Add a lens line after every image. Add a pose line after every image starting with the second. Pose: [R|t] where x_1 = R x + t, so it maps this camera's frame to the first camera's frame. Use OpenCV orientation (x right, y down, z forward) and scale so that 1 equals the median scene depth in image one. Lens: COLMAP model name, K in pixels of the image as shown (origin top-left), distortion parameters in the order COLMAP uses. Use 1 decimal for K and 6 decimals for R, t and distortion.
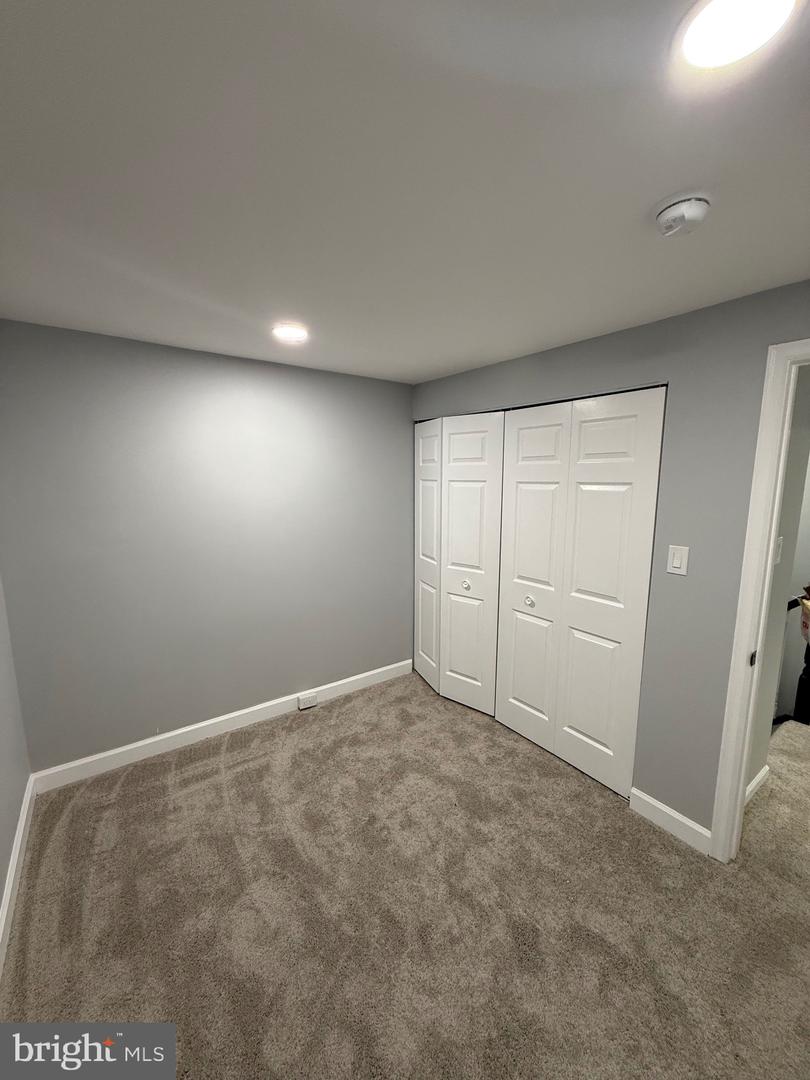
lens RADIAL K [[428.0, 0, 407.3], [0, 428.0, 538.8], [0, 0, 1]] dist [-0.000712, -0.000038]
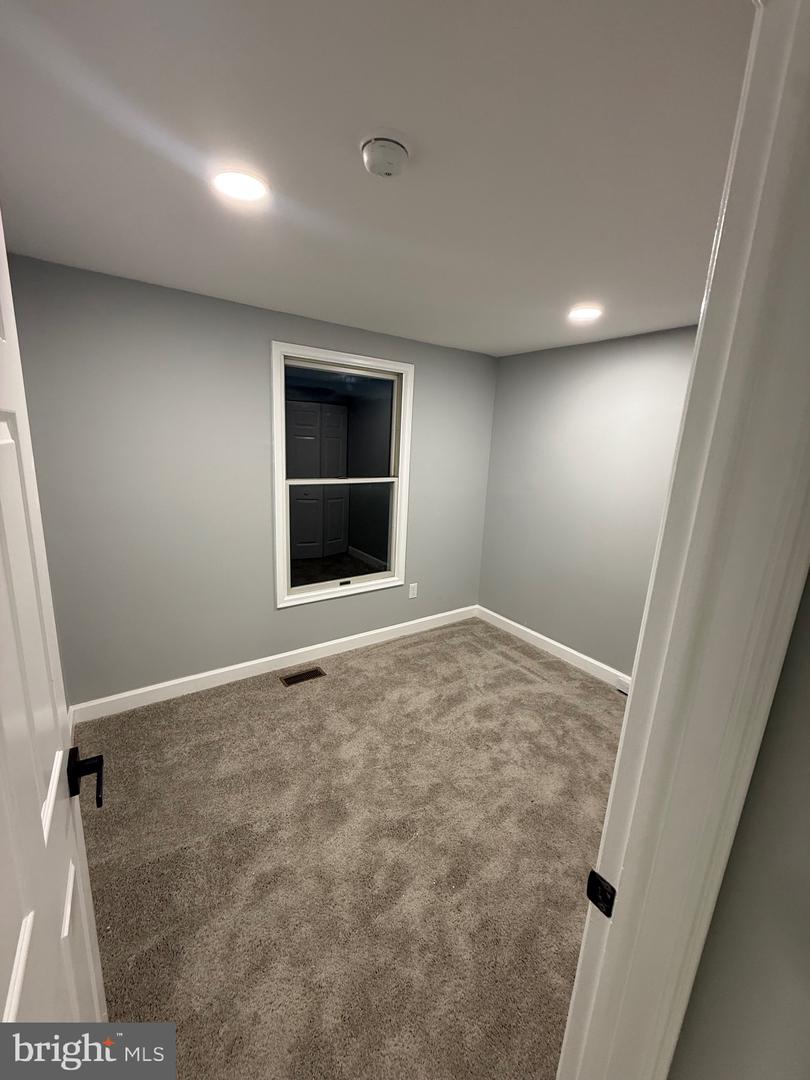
lens RADIAL K [[428.0, 0, 406.6], [0, 428.0, 537.6], [0, 0, 1]] dist [-0.000712, -0.000038]
pose [[0.000064, 0.226051, -0.974115, 0.902014], [-0.201389, 0.954160, 0.221407, -0.077024], [0.979511, 0.196162, 0.045585, 0.586084]]
